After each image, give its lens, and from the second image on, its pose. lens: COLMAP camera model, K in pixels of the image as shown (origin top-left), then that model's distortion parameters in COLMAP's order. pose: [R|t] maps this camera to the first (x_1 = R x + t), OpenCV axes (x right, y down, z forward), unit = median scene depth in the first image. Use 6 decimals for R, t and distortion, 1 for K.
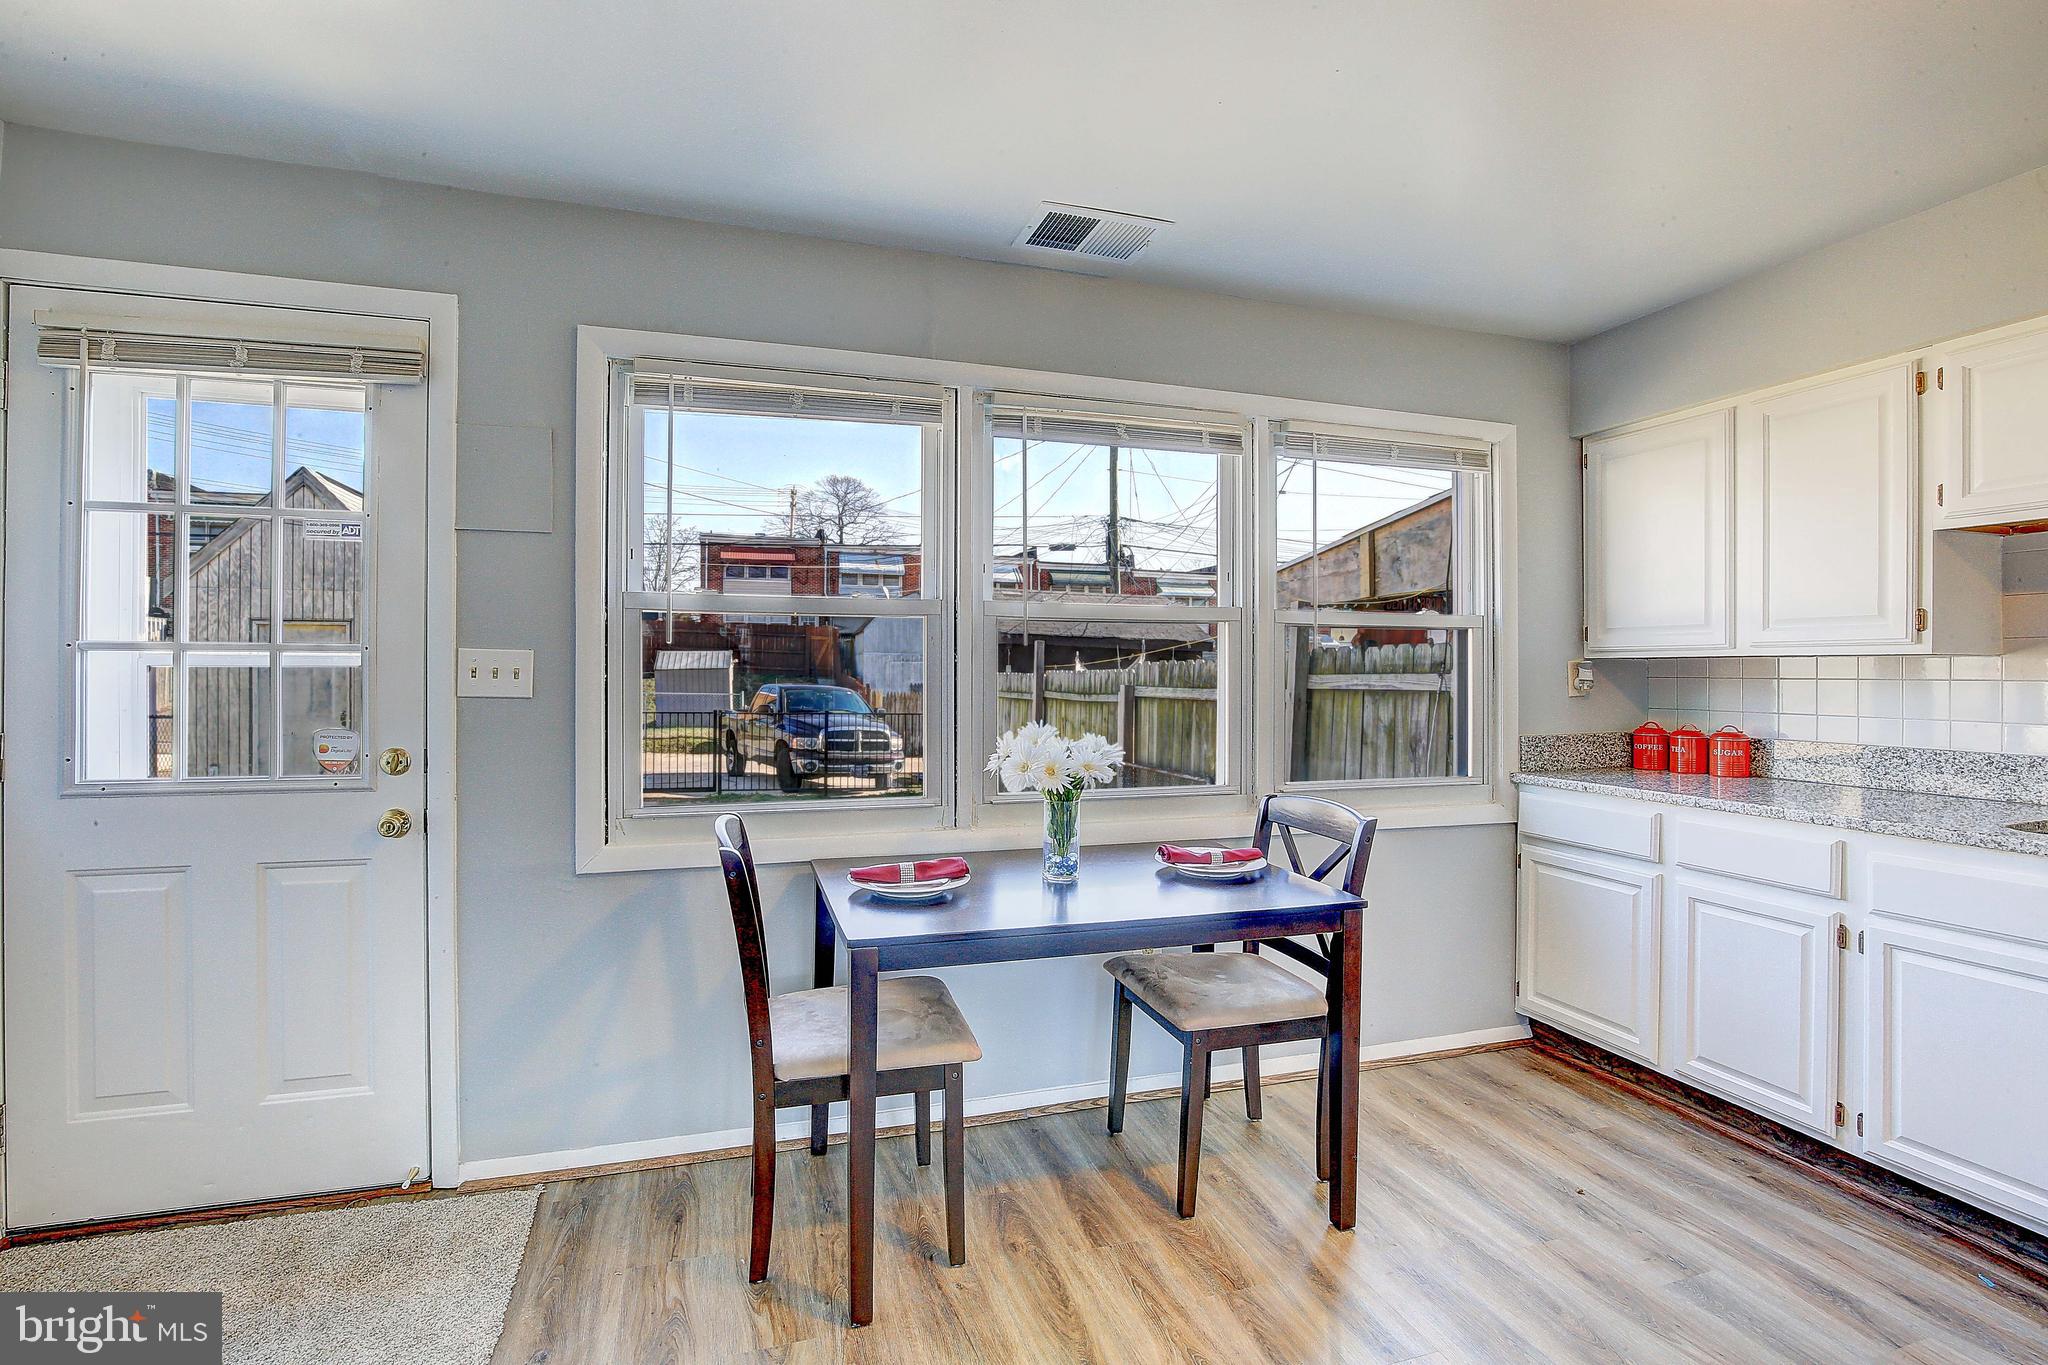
lens RADIAL K [[951.9, 0, 1040.1], [0, 951.9, 648.2], [0, 0, 1]] dist [-0.032344, 0.007857]
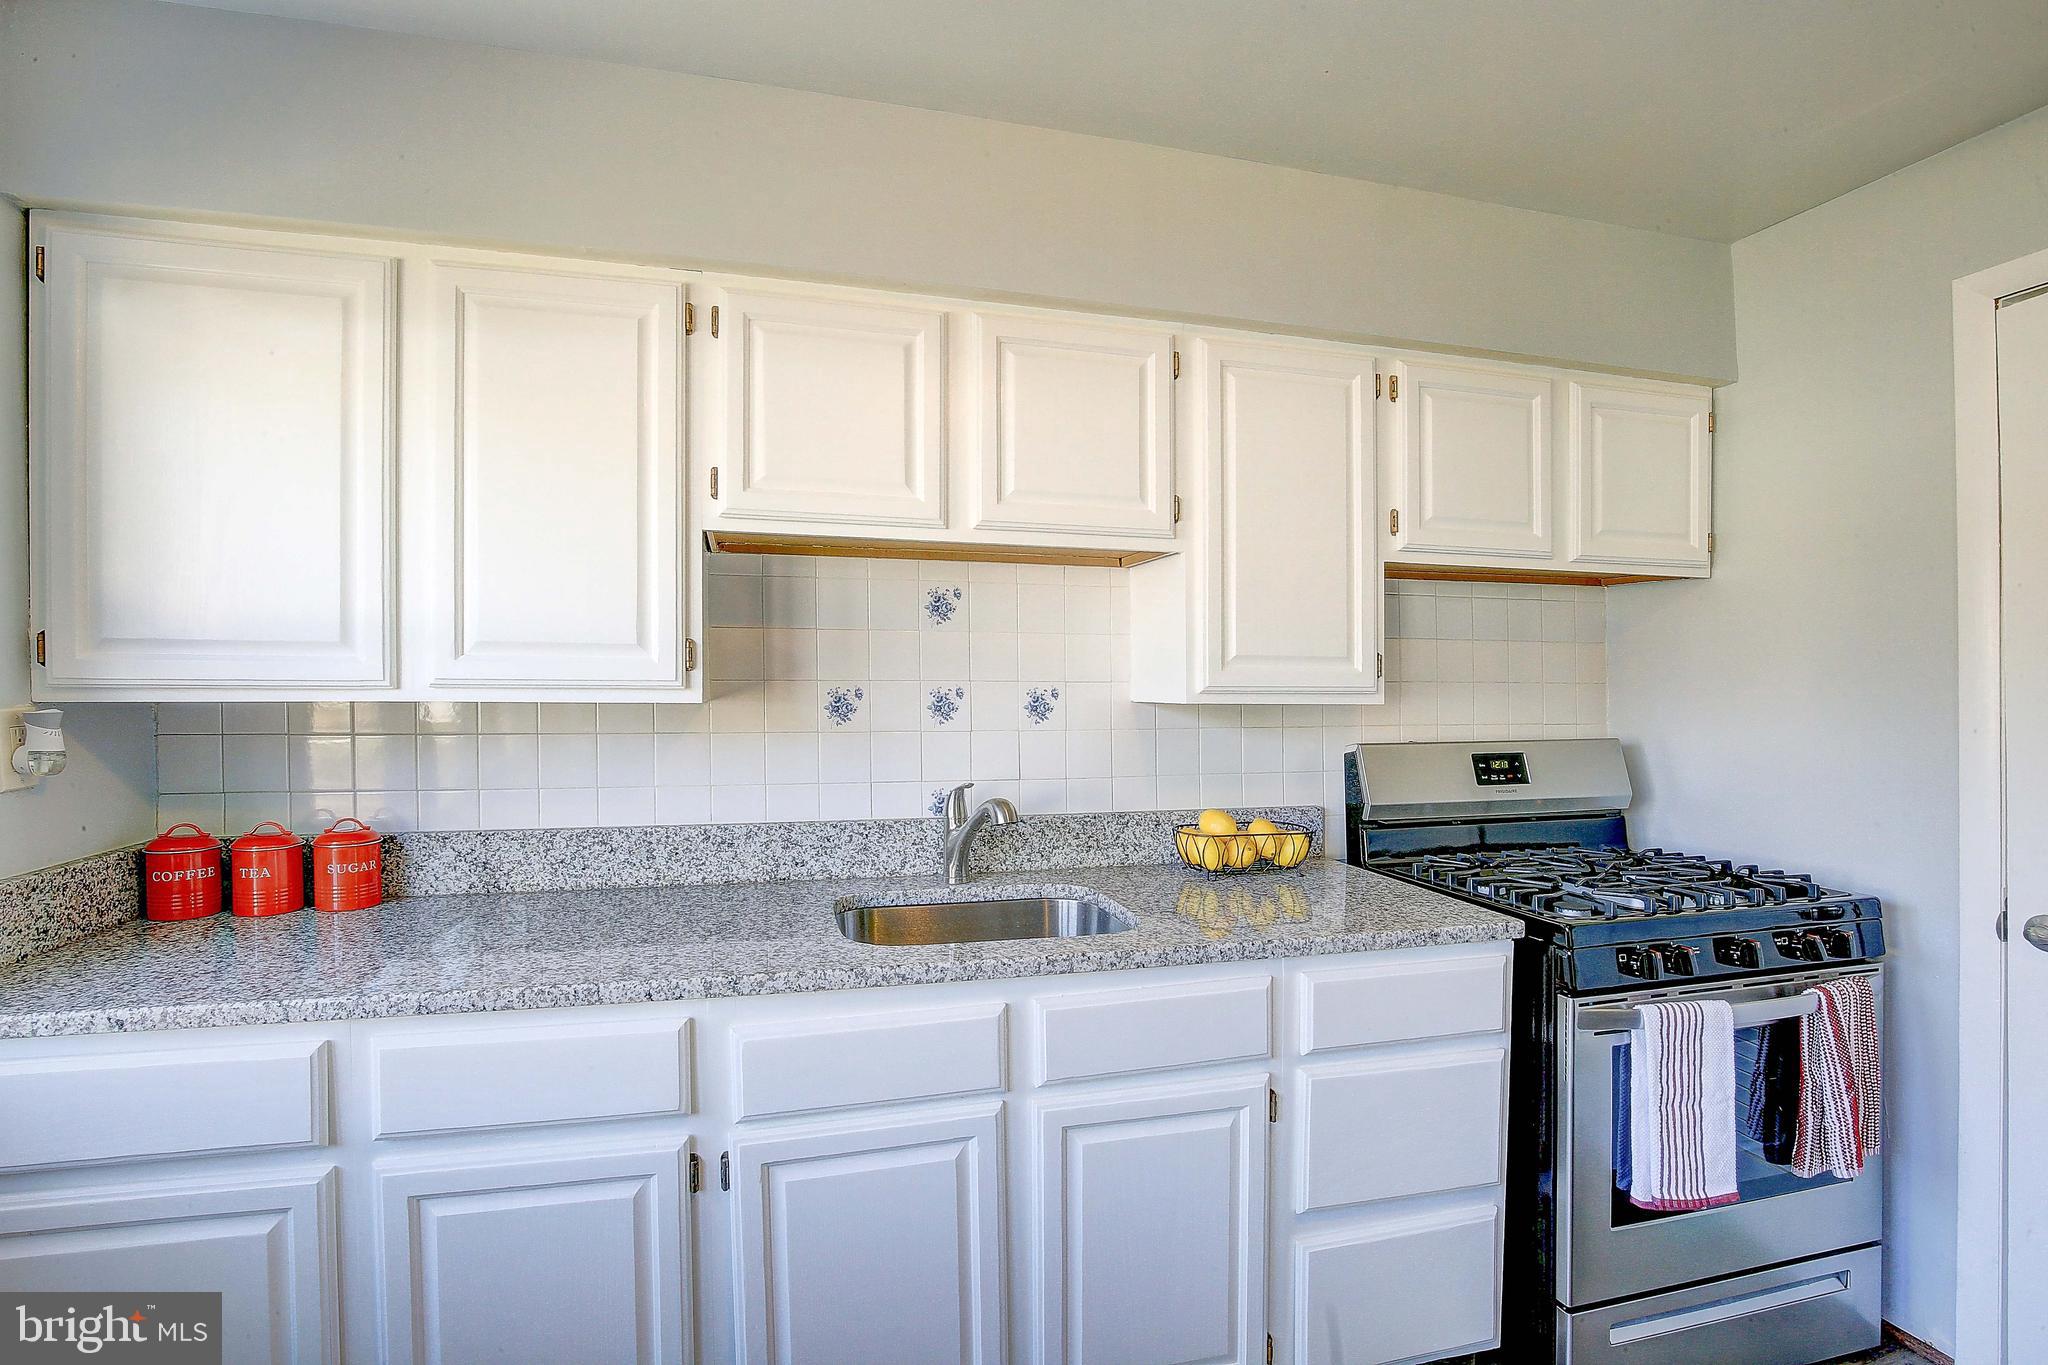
lens RADIAL K [[951.9, 0, 969.5], [0, 951.9, 696.4], [0, 0, 1]] dist [-0.032344, 0.007857]
pose [[0.091900, -0.014671, 0.995660, 0.224801], [-0.028760, 0.999435, 0.017381, -0.015484], [-0.995353, -0.030232, 0.091426, 0.649374]]
